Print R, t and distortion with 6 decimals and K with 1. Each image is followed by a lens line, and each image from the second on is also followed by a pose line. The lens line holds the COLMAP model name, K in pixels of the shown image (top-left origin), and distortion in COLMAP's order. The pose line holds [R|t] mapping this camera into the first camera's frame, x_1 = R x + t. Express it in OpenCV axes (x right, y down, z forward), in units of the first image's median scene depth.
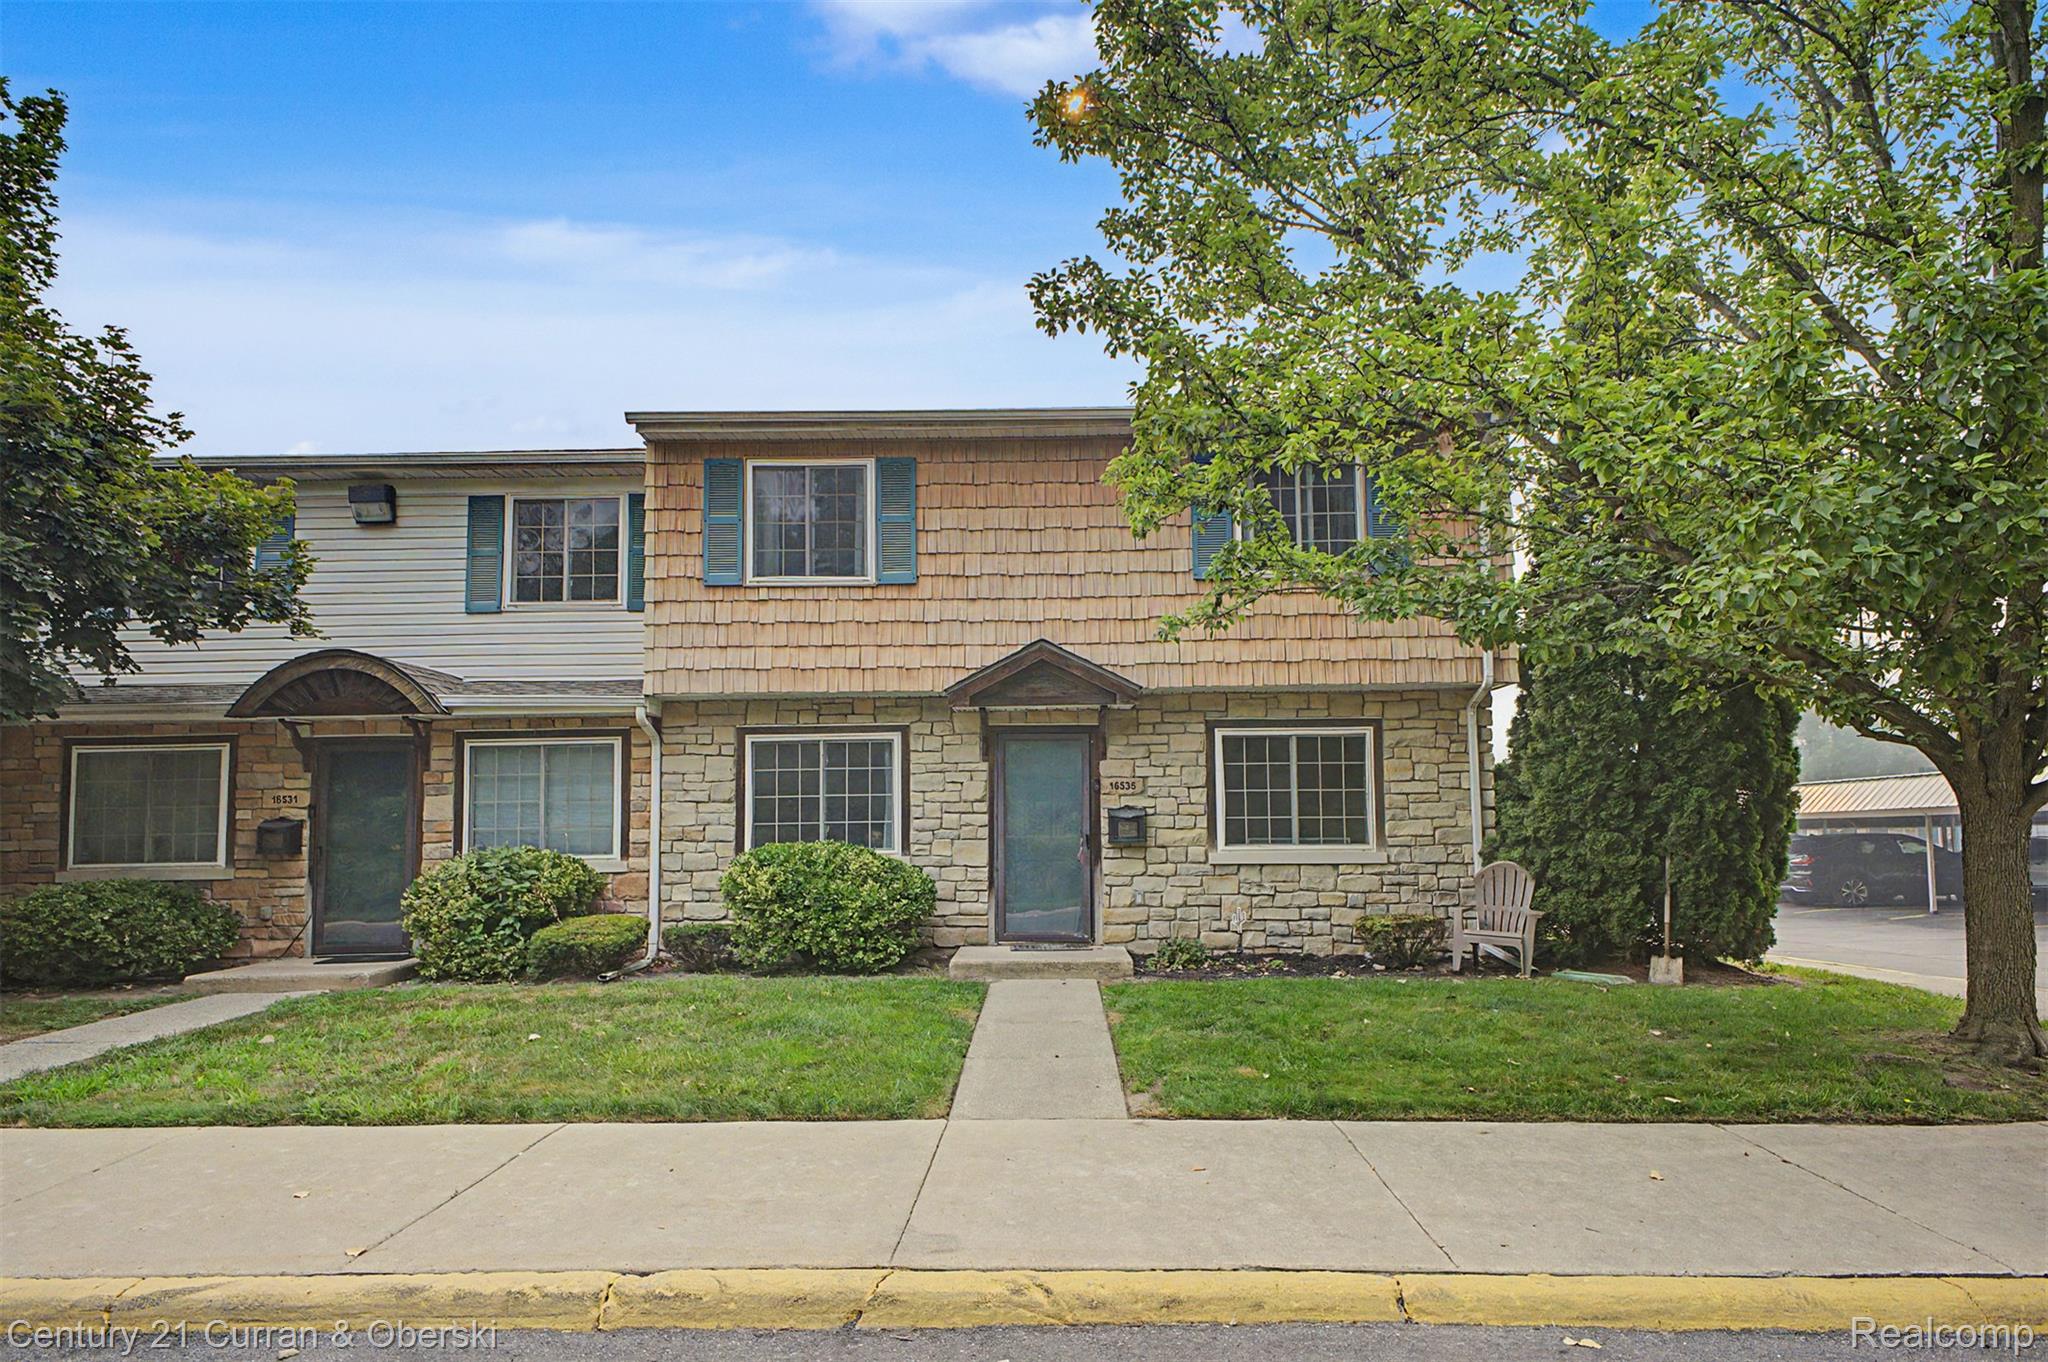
lens RADIAL K [[1210.6, 0, 1024.8], [0, 1210.6, 697.9], [0, 0, 1]] dist [0.028612, -0.000447]
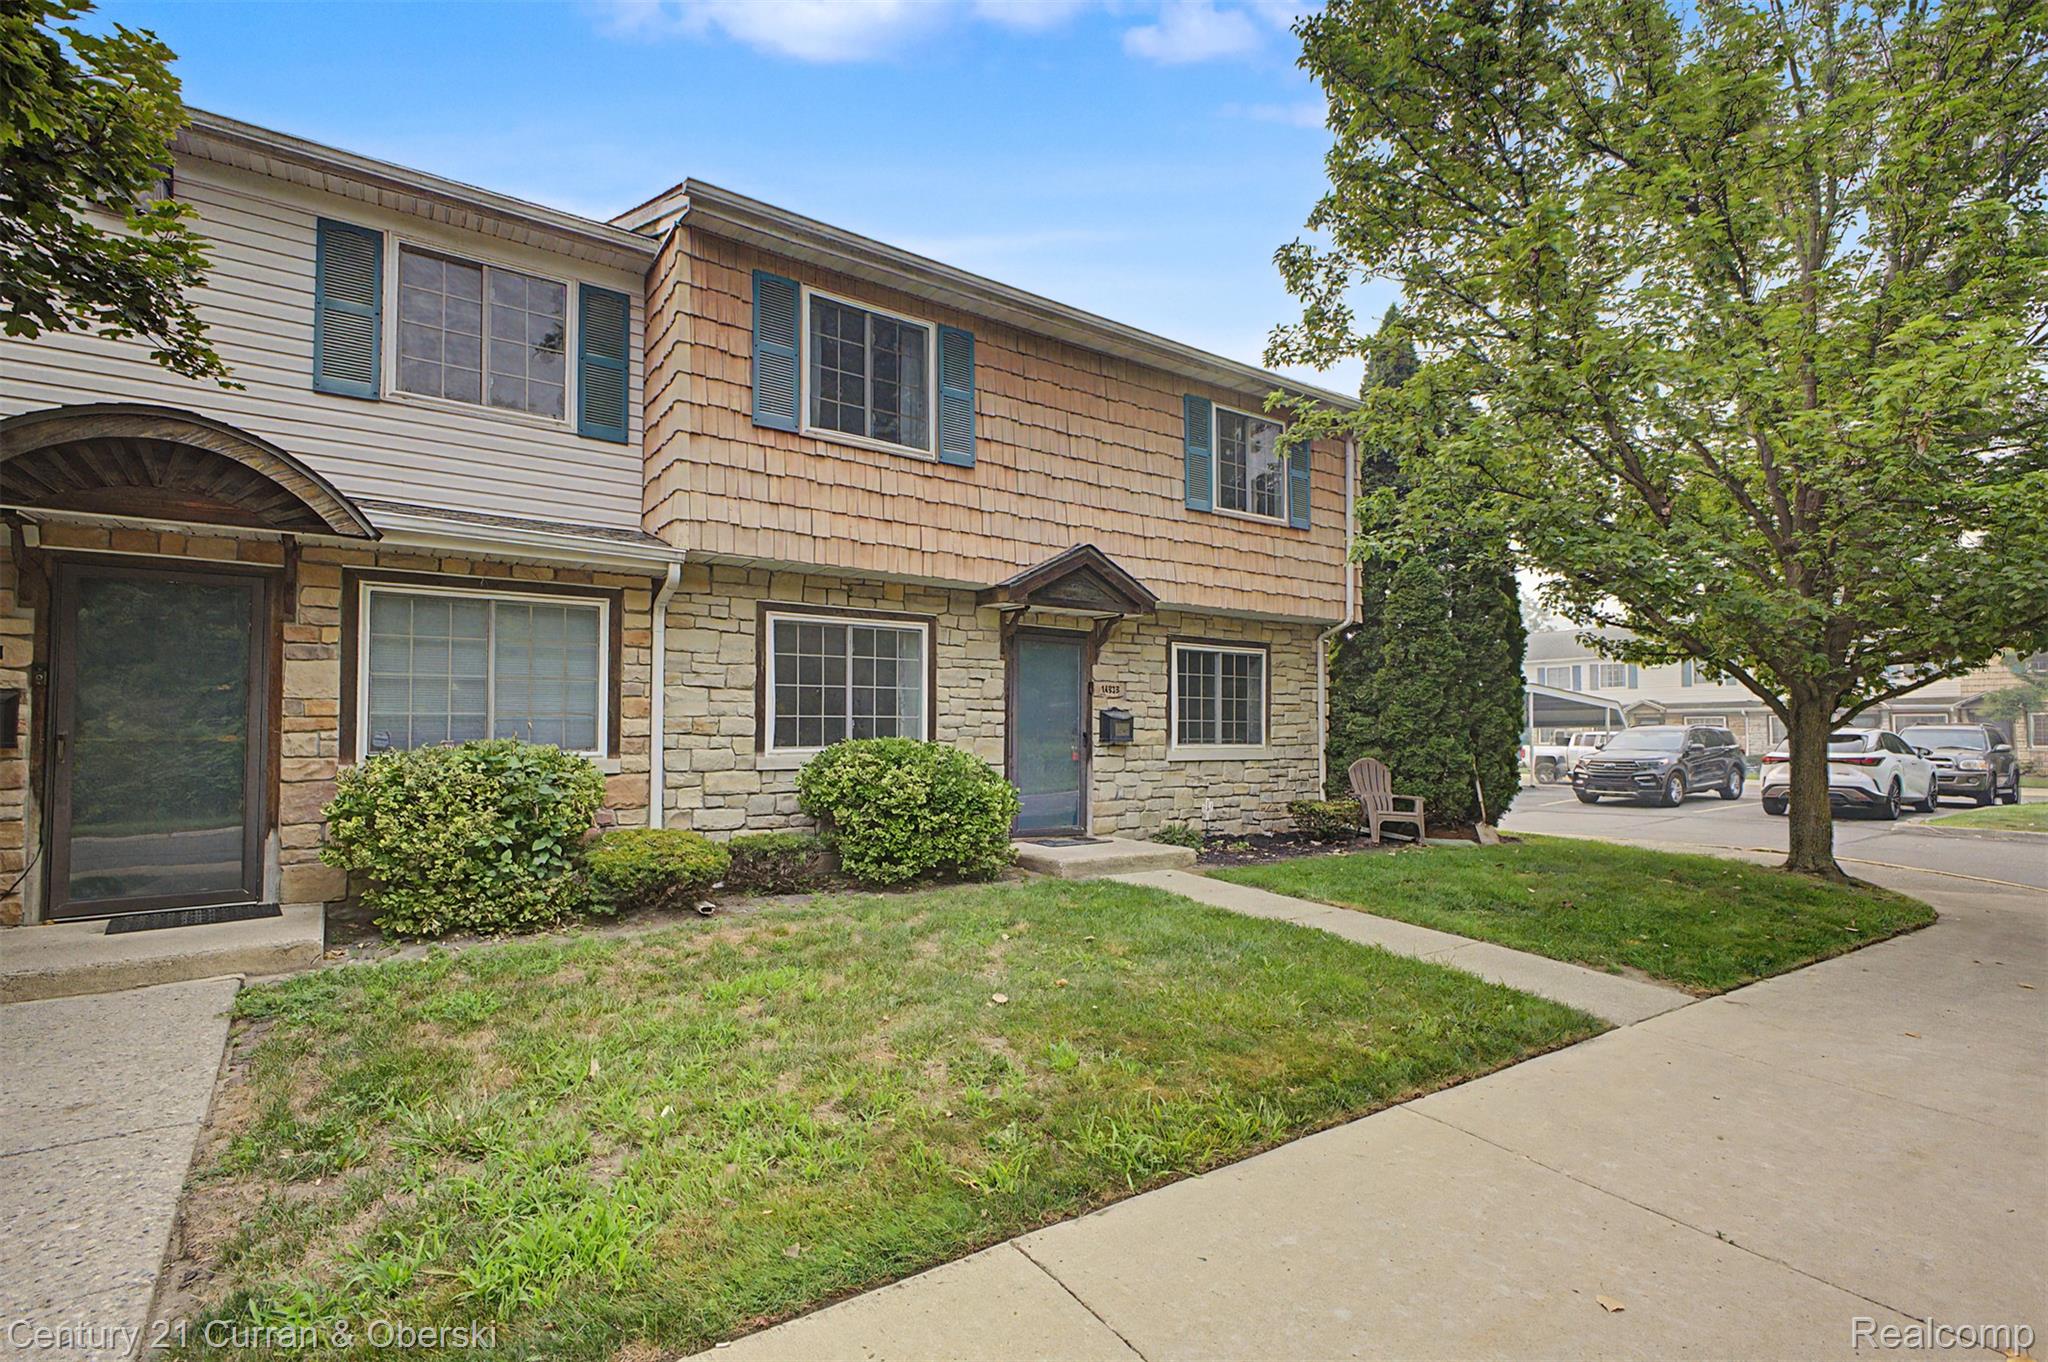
lens RADIAL K [[964.2, 0, 1037.5], [0, 964.2, 672.3], [0, 0, 1]] dist [0.018875, 0.000608]
pose [[0.803078, 0.051084, 0.593681, -0.484471], [-0.081868, 0.996329, 0.025013, 0.041382], [-0.590224, -0.068691, 0.804312, 0.347500]]
